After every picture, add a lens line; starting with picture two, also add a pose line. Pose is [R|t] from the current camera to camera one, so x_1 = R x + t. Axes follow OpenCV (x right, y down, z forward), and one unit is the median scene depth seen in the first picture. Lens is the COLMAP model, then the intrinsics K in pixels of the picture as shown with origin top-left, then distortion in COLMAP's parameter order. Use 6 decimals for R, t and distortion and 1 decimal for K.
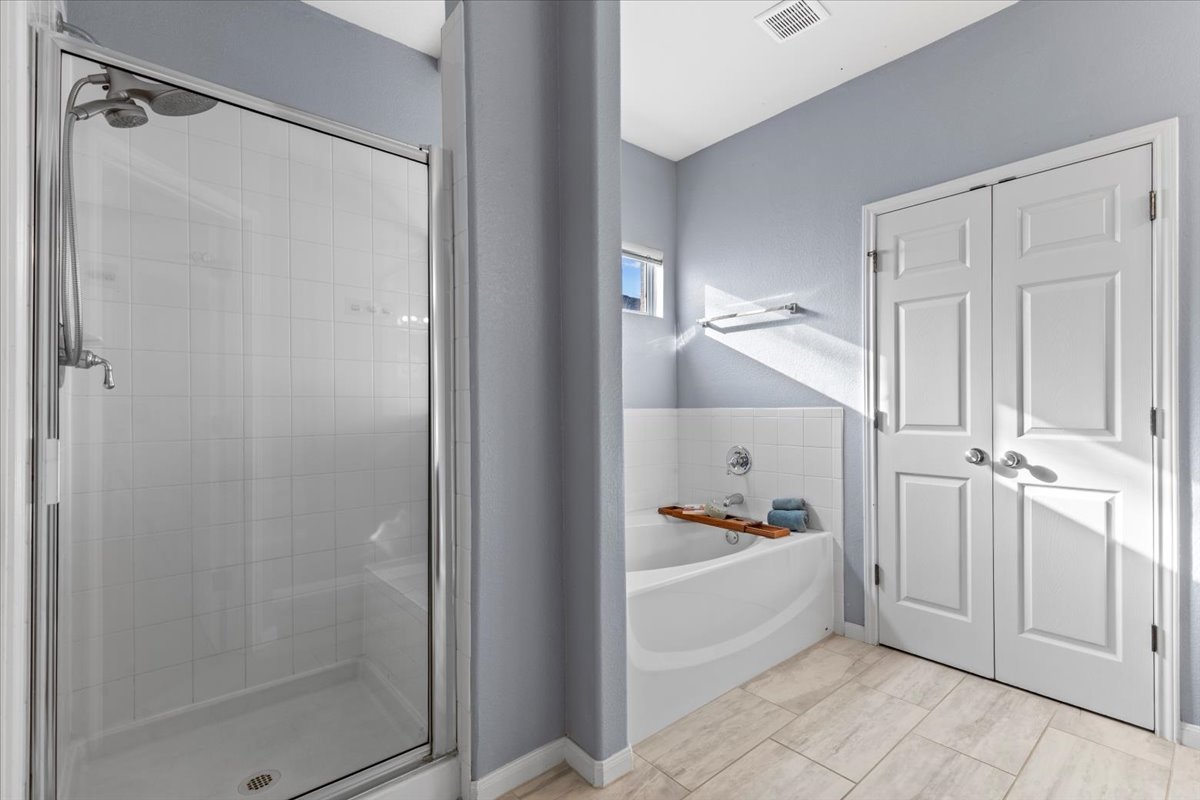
lens RADIAL K [[543.1, 0, 595.6], [0, 543.1, 405.6], [0, 0, 1]] dist [0.000700, -0.000126]
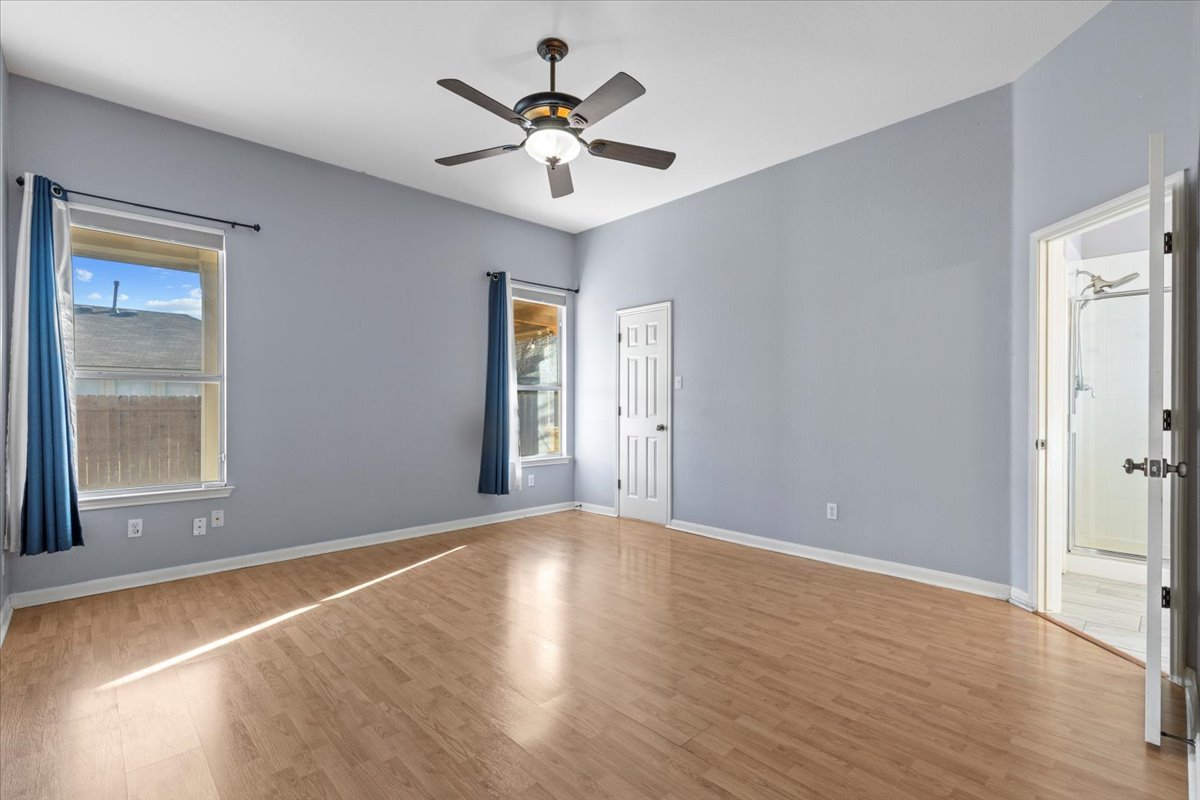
lens RADIAL K [[543.1, 0, 599.2], [0, 543.1, 402.3], [0, 0, 1]] dist [0.000700, -0.000126]
pose [[0.061548, 0.004009, -0.998096, 1.787369], [0.002395, 0.999988, 0.004164, -0.029126], [0.998101, -0.002647, 0.061537, -1.757281]]
